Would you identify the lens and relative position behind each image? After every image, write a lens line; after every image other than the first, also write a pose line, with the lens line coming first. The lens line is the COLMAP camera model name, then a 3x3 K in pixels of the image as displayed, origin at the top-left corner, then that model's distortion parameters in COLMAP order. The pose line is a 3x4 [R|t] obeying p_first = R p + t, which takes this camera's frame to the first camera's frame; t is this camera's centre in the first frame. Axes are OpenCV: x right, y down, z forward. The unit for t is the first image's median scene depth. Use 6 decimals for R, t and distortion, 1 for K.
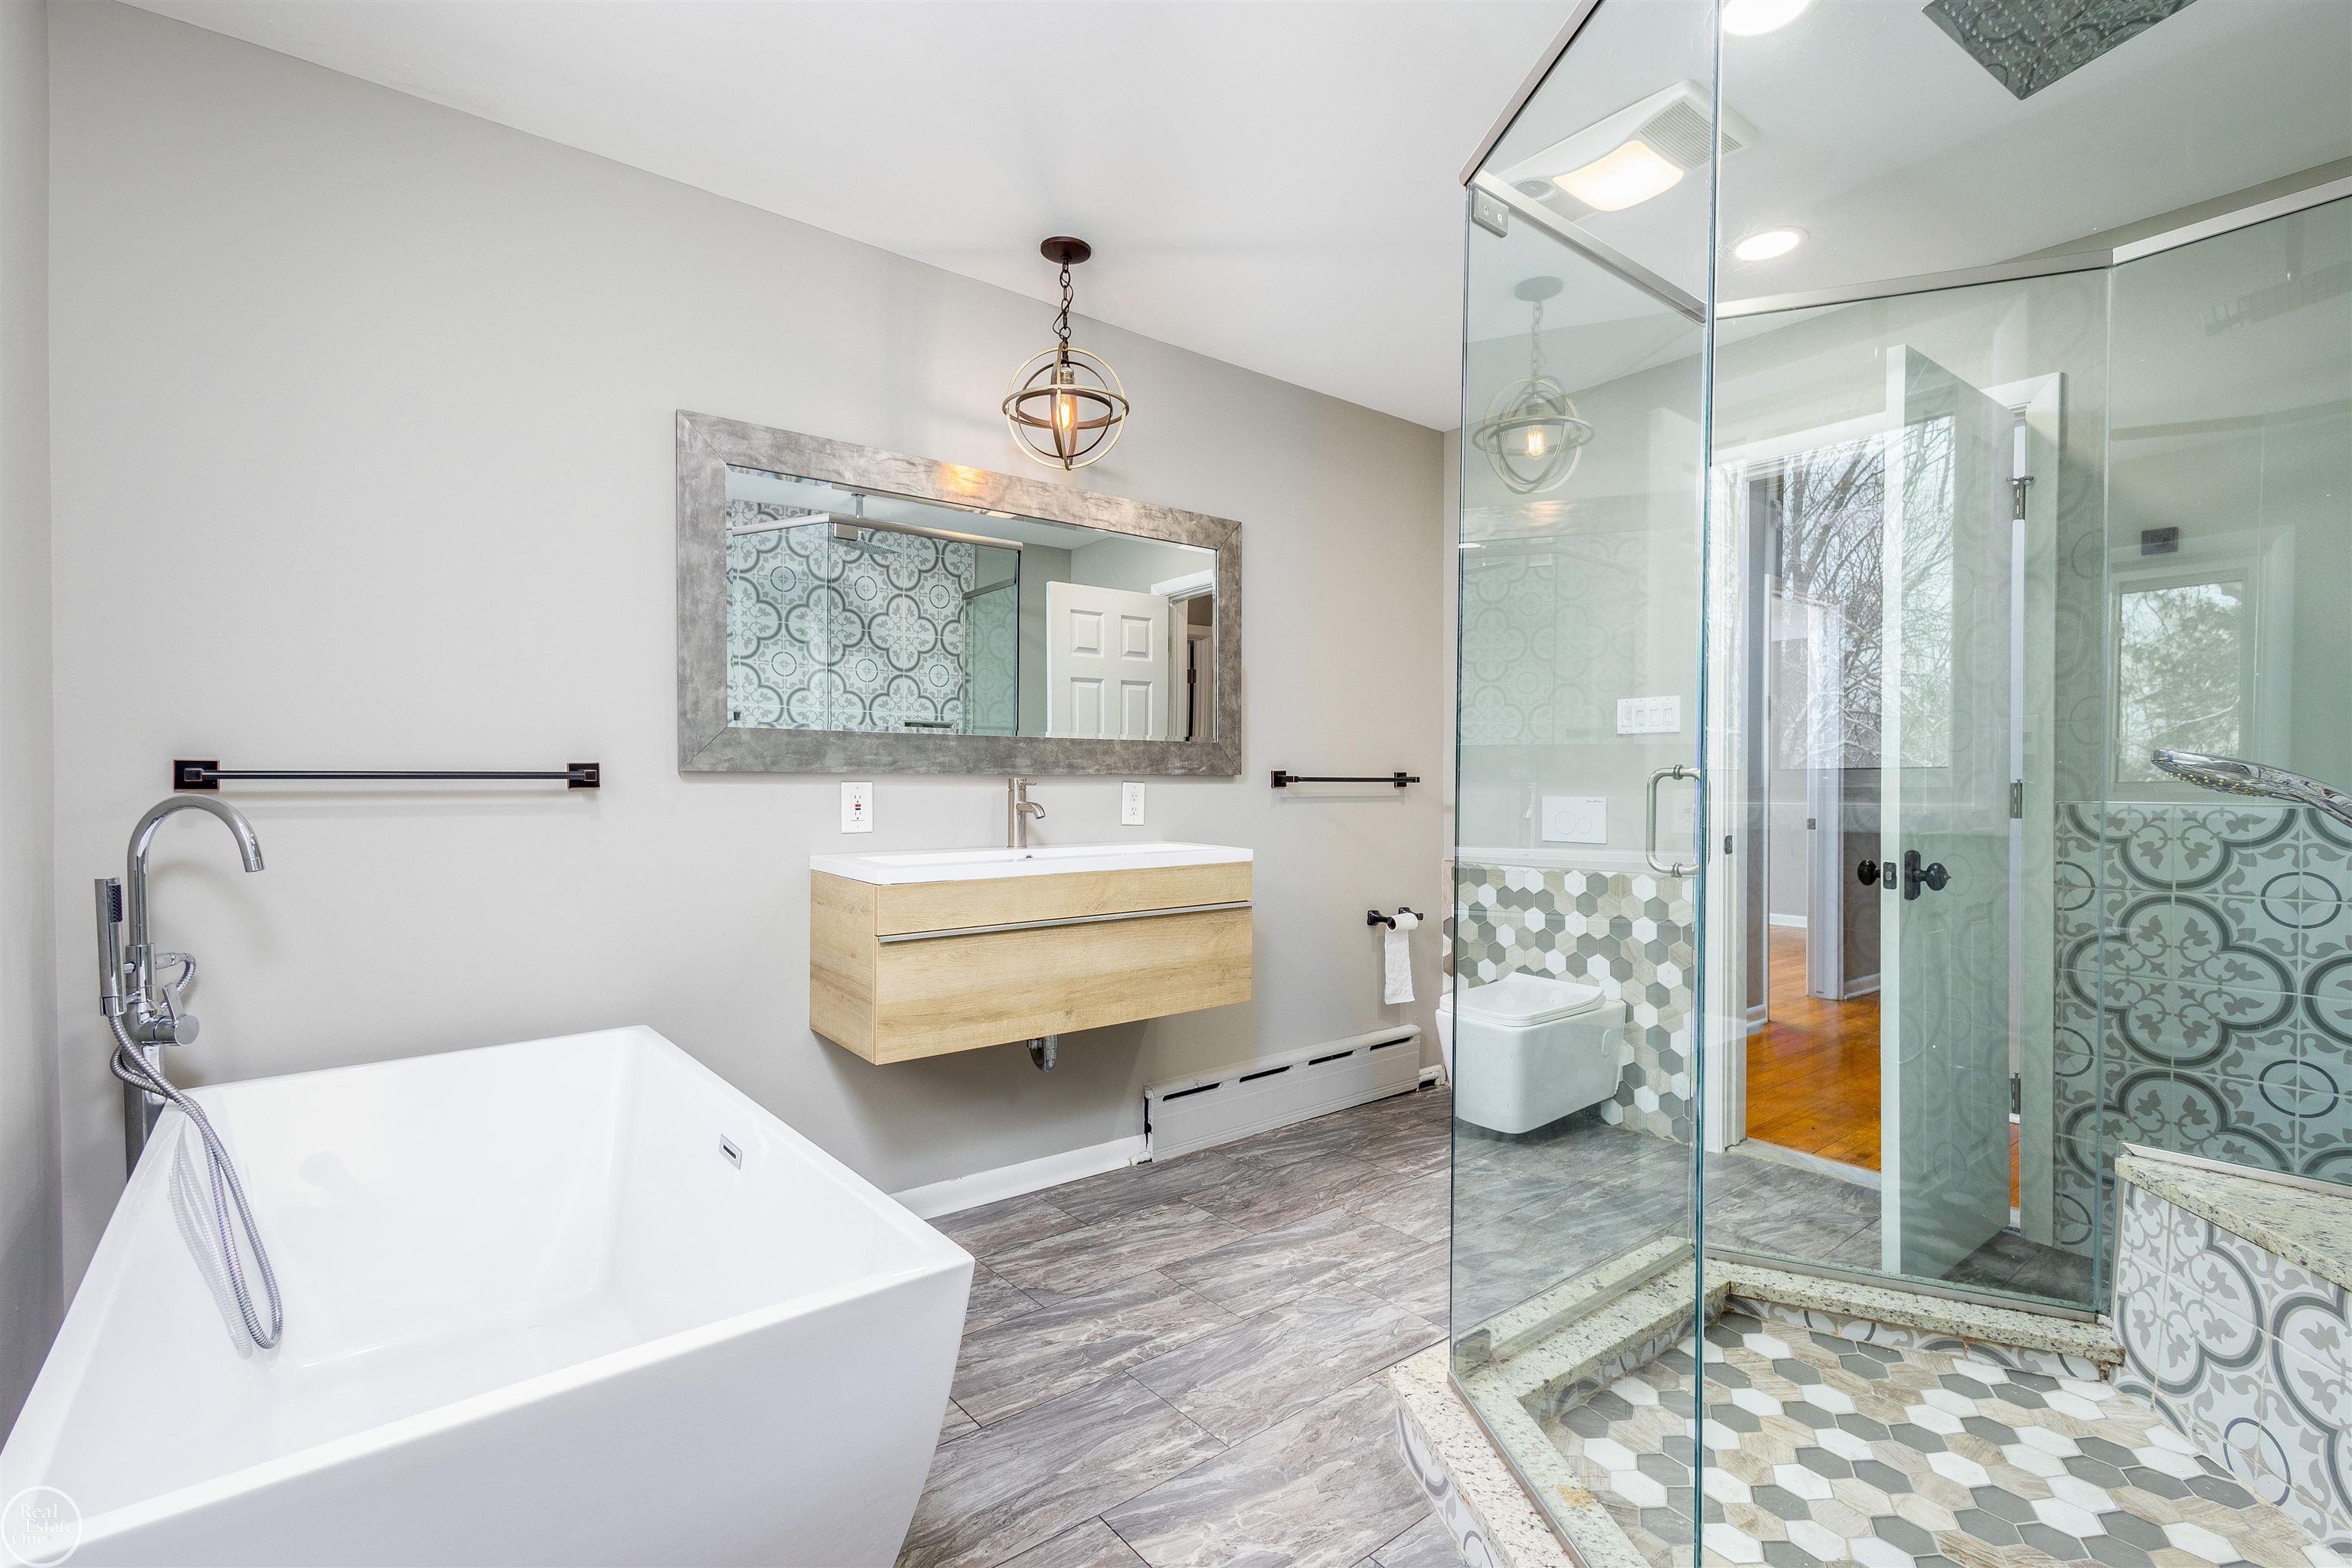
lens RADIAL K [[1111.4, 0, 1177.5], [0, 1111.4, 789.8], [0, 0, 1]] dist [0.017781, -0.001062]
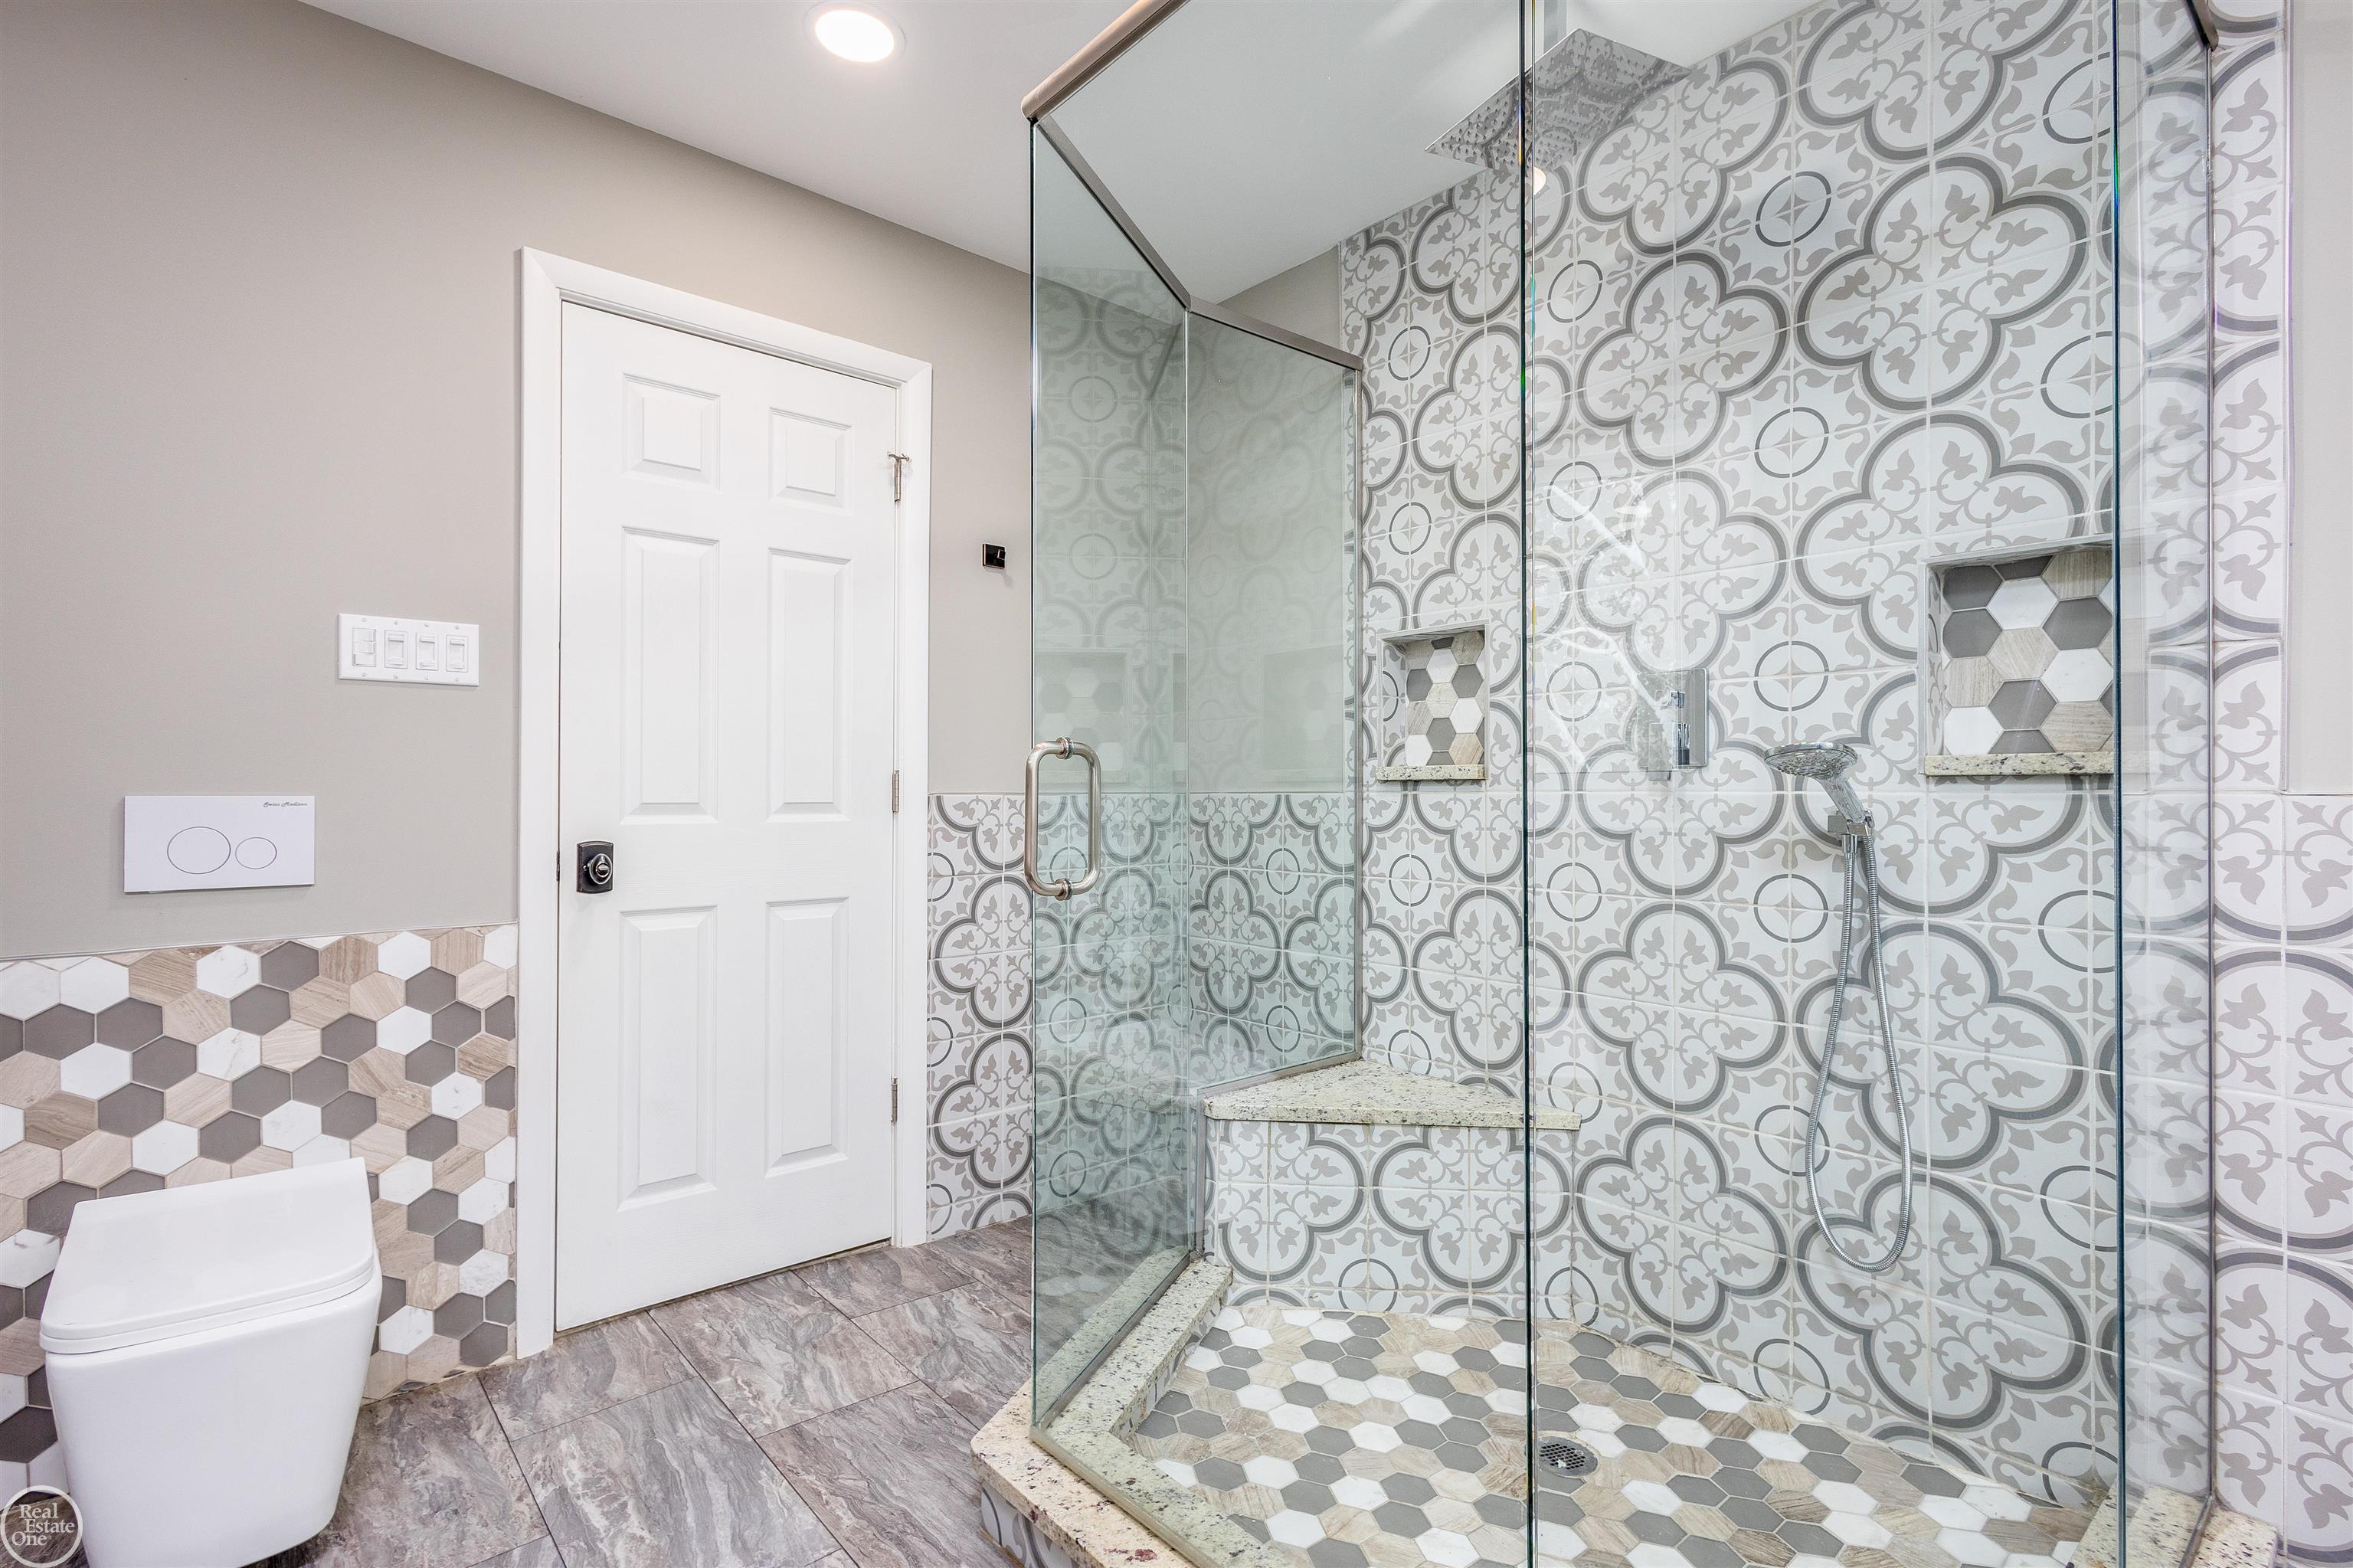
lens RADIAL K [[1111.9, 0, 1176.9], [0, 1111.9, 784.4], [0, 0, 1]] dist [0.017781, -0.001062]
pose [[-0.044731, 0.003392, 0.998993, -0.170014], [0.004992, 0.999983, -0.003172, 0.005588], [-0.998987, 0.004845, -0.044747, 0.651688]]
